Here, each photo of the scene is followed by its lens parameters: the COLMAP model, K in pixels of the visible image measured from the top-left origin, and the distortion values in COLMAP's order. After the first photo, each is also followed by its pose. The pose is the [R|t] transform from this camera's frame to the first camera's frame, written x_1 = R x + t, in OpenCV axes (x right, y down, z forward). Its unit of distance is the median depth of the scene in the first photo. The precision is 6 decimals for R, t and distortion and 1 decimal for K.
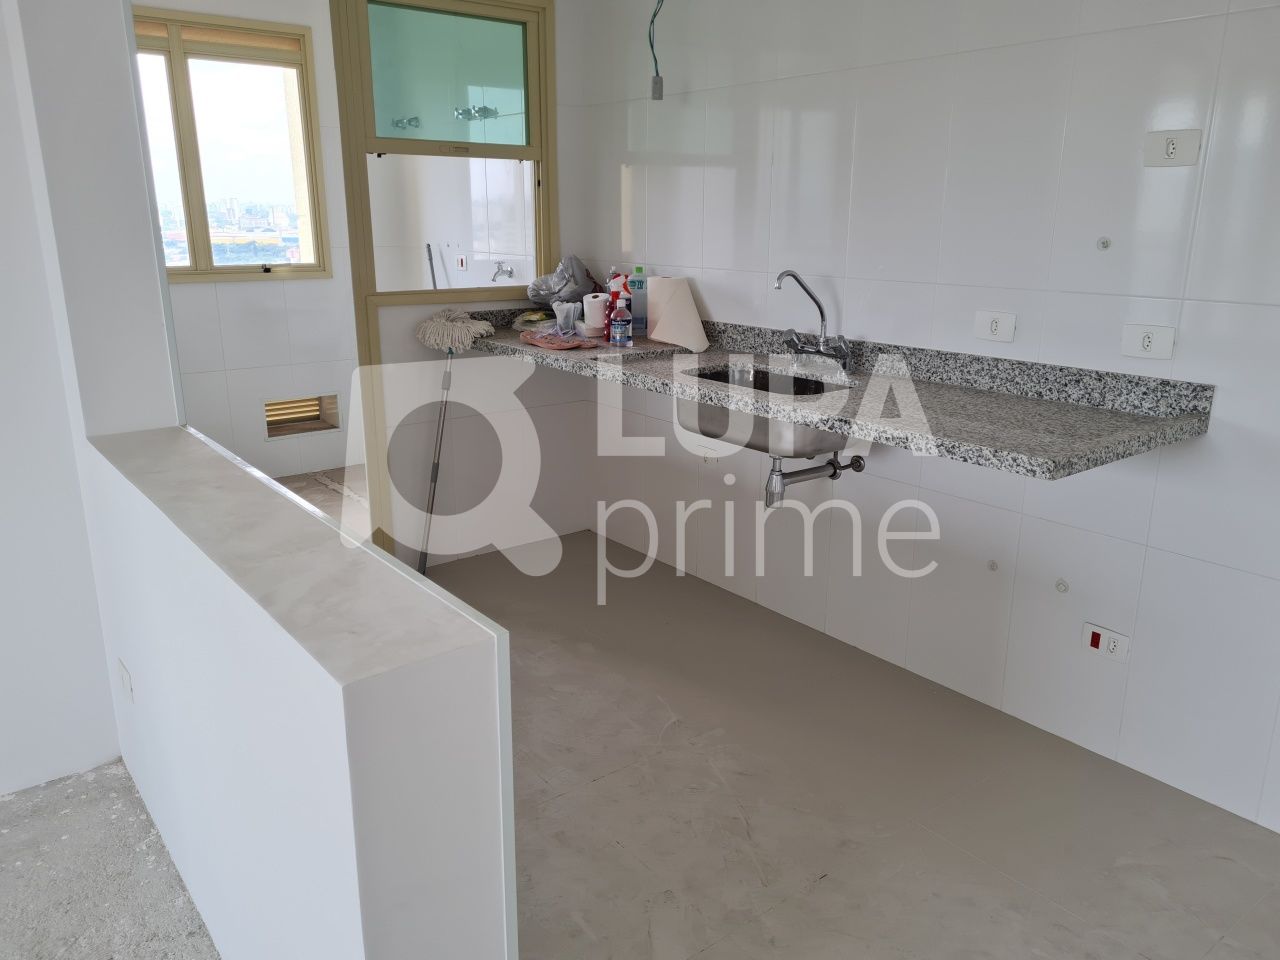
lens RADIAL K [[953.0, 0, 649.0], [0, 953.0, 478.3], [0, 0, 1]] dist [0.088920, -0.079407]
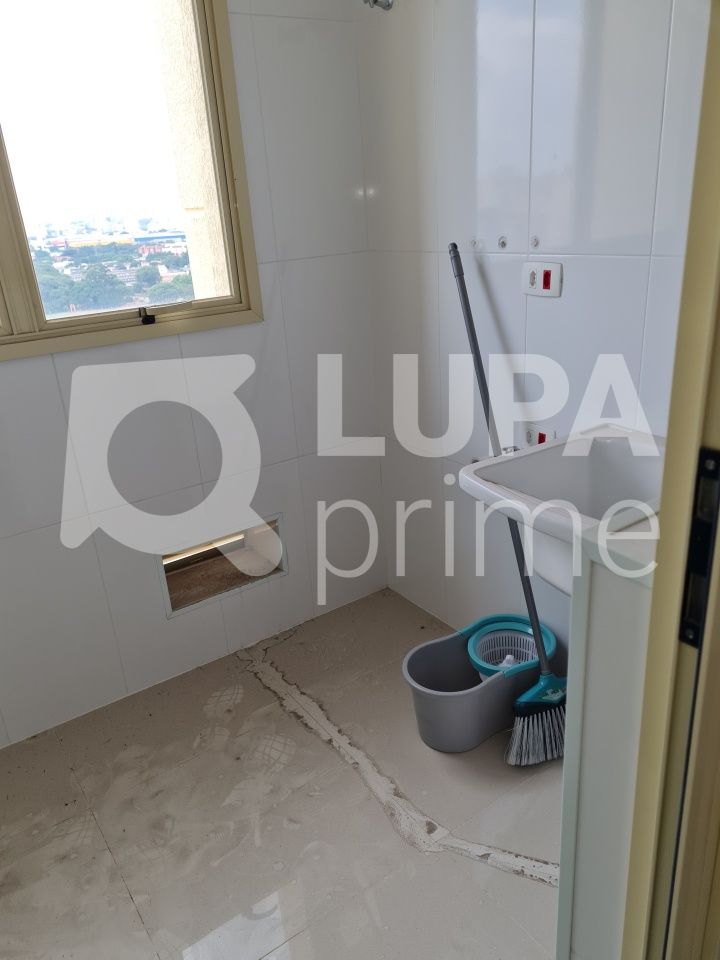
lens RADIAL K [[714.8, 0, 365.9], [0, 714.8, 482.6], [0, 0, 1]] dist [0.088920, -0.079407]
pose [[0.995962, -0.044501, -0.077967, -0.247617], [0.052332, 0.993462, 0.101465, -0.158561], [0.072942, -0.105135, 0.991779, 0.602428]]
